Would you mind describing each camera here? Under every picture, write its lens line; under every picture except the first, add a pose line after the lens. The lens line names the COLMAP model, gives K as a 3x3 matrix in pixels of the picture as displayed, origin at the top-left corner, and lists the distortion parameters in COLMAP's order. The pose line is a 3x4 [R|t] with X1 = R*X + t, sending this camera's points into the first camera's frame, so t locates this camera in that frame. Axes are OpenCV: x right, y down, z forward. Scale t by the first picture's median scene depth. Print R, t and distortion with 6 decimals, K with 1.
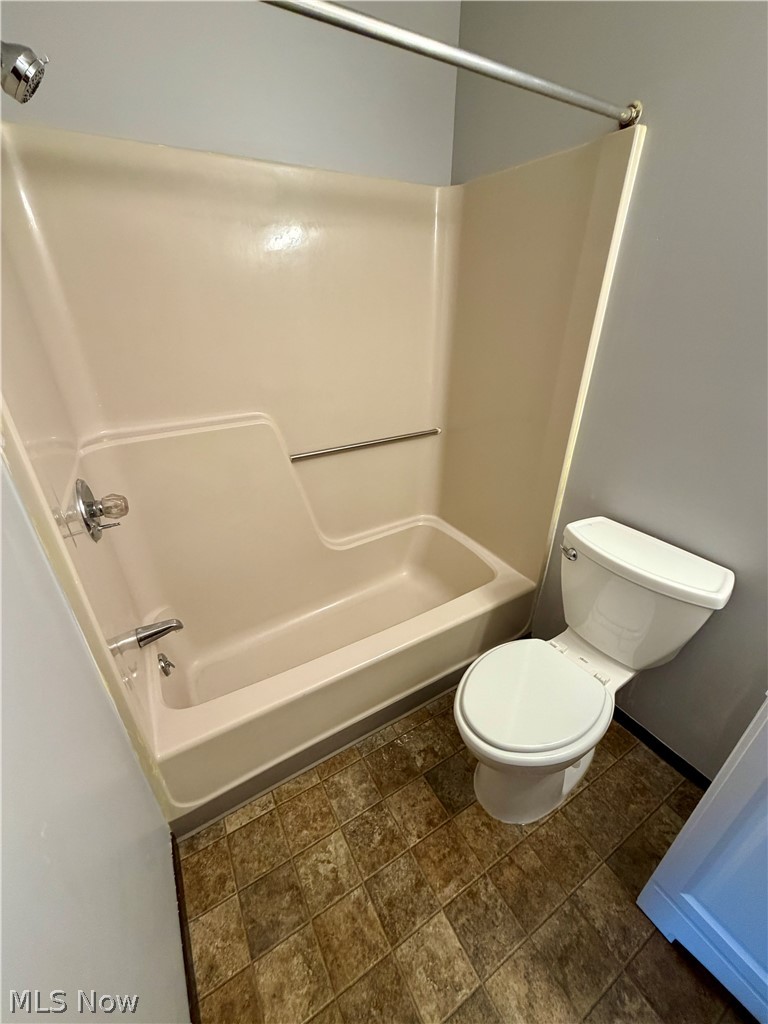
lens RADIAL K [[406.7, 0, 384.0], [0, 406.7, 515.4], [0, 0, 1]] dist [0.003363, -0.000687]
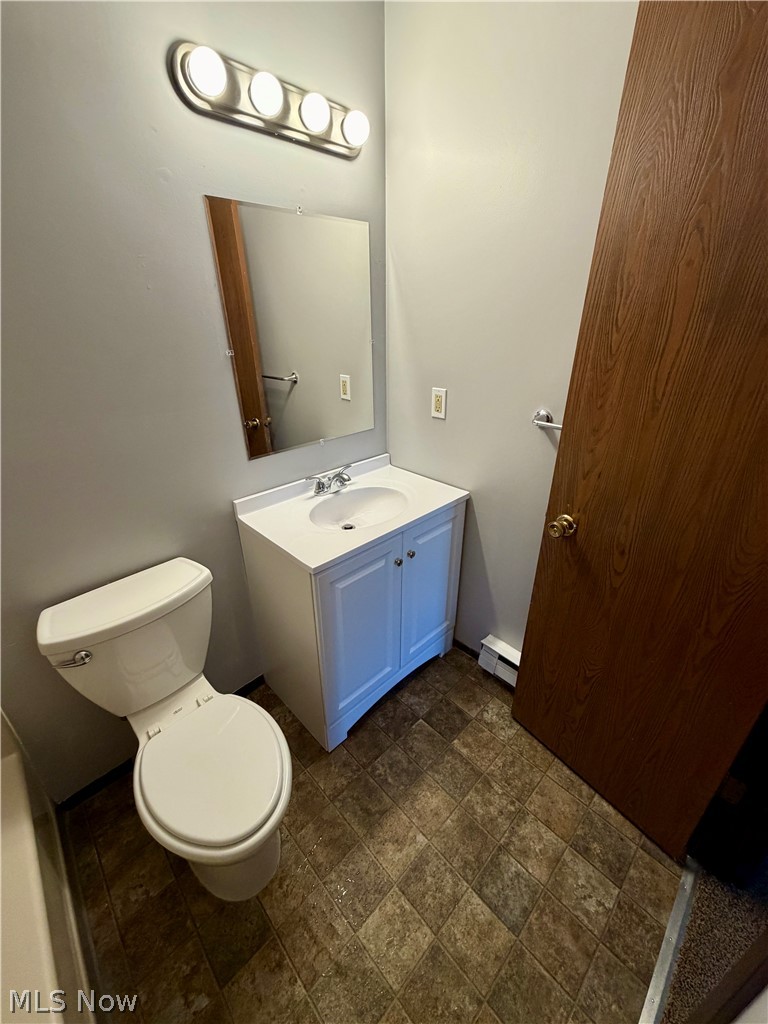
lens RADIAL K [[406.7, 0, 384.4], [0, 406.7, 508.0], [0, 0, 1]] dist [0.003363, -0.000687]
pose [[-0.240127, -0.413159, 0.878430, -0.309796], [0.449808, 0.754542, 0.477849, -0.276981], [-0.860240, 0.509869, 0.004656, 0.363027]]
